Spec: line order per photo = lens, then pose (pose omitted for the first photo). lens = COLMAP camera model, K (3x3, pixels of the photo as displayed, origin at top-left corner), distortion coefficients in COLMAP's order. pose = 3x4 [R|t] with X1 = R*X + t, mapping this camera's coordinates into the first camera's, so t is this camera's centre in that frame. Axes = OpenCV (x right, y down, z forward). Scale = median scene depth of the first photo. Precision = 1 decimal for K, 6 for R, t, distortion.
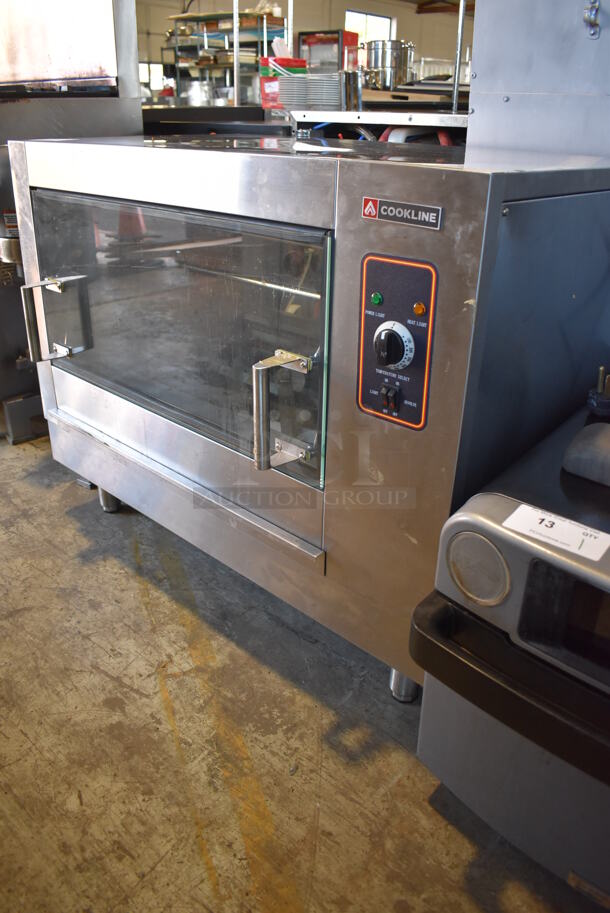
lens RADIAL K [[705.5, 0, 305.0], [0, 705.5, 456.5], [0, 0, 1]] dist [-0.090884, 0.004840]
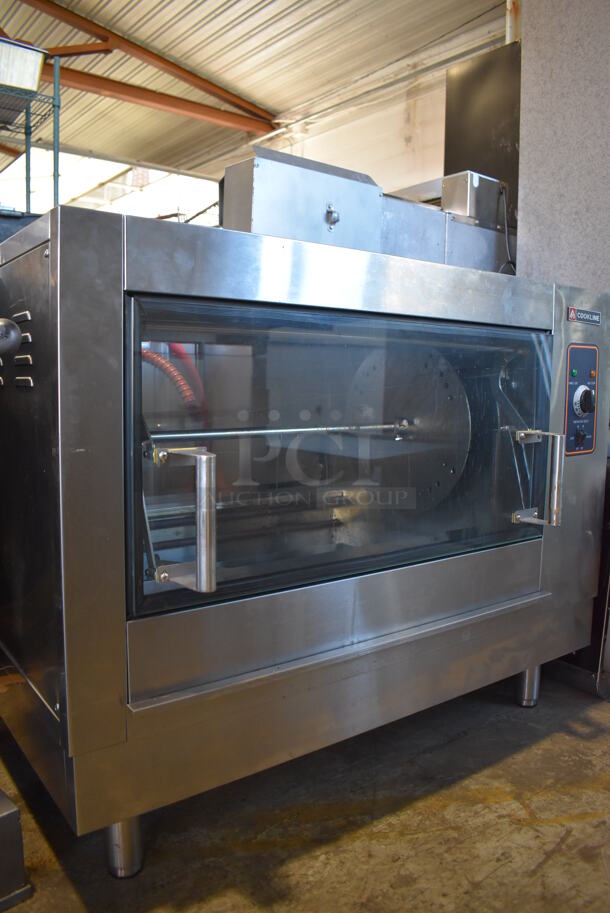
lens RADIAL K [[705.5, 0, 305.0], [0, 705.5, 456.5], [0, 0, 1]] dist [-0.090884, 0.004840]
pose [[0.184135, -0.124334, 0.975005, -1.451170], [0.426175, 0.903972, 0.034790, -0.353923], [-0.885703, 0.409117, 0.219441, 1.234215]]
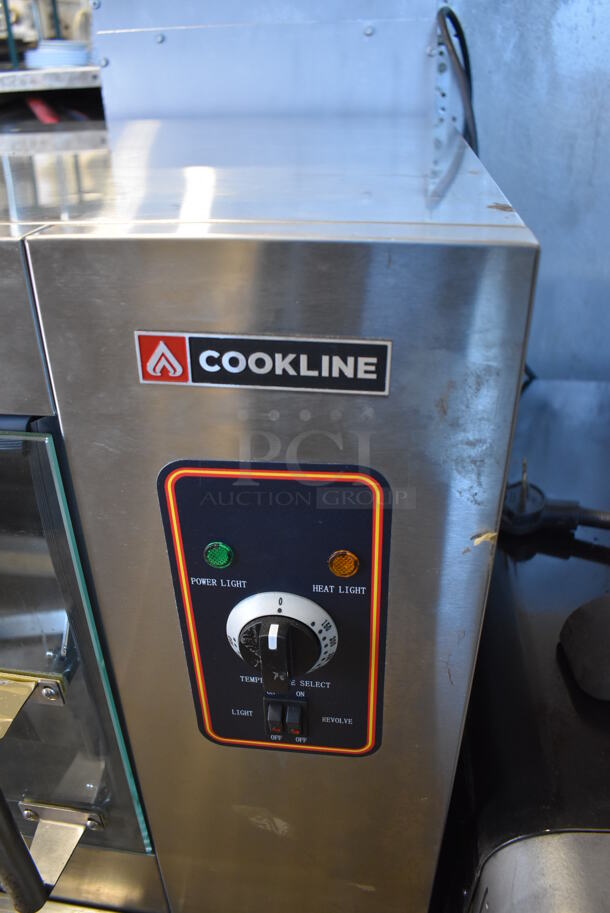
lens RADIAL K [[696.0, 0, 305.0], [0, 696.0, 456.5], [0, 0, 1]] dist [-0.093921, 0.000810]
pose [[0.806047, -0.324315, 0.495084, -0.039052], [0.286130, 0.945782, 0.153705, -0.321127], [-0.518091, 0.017765, 0.855141, 0.613283]]
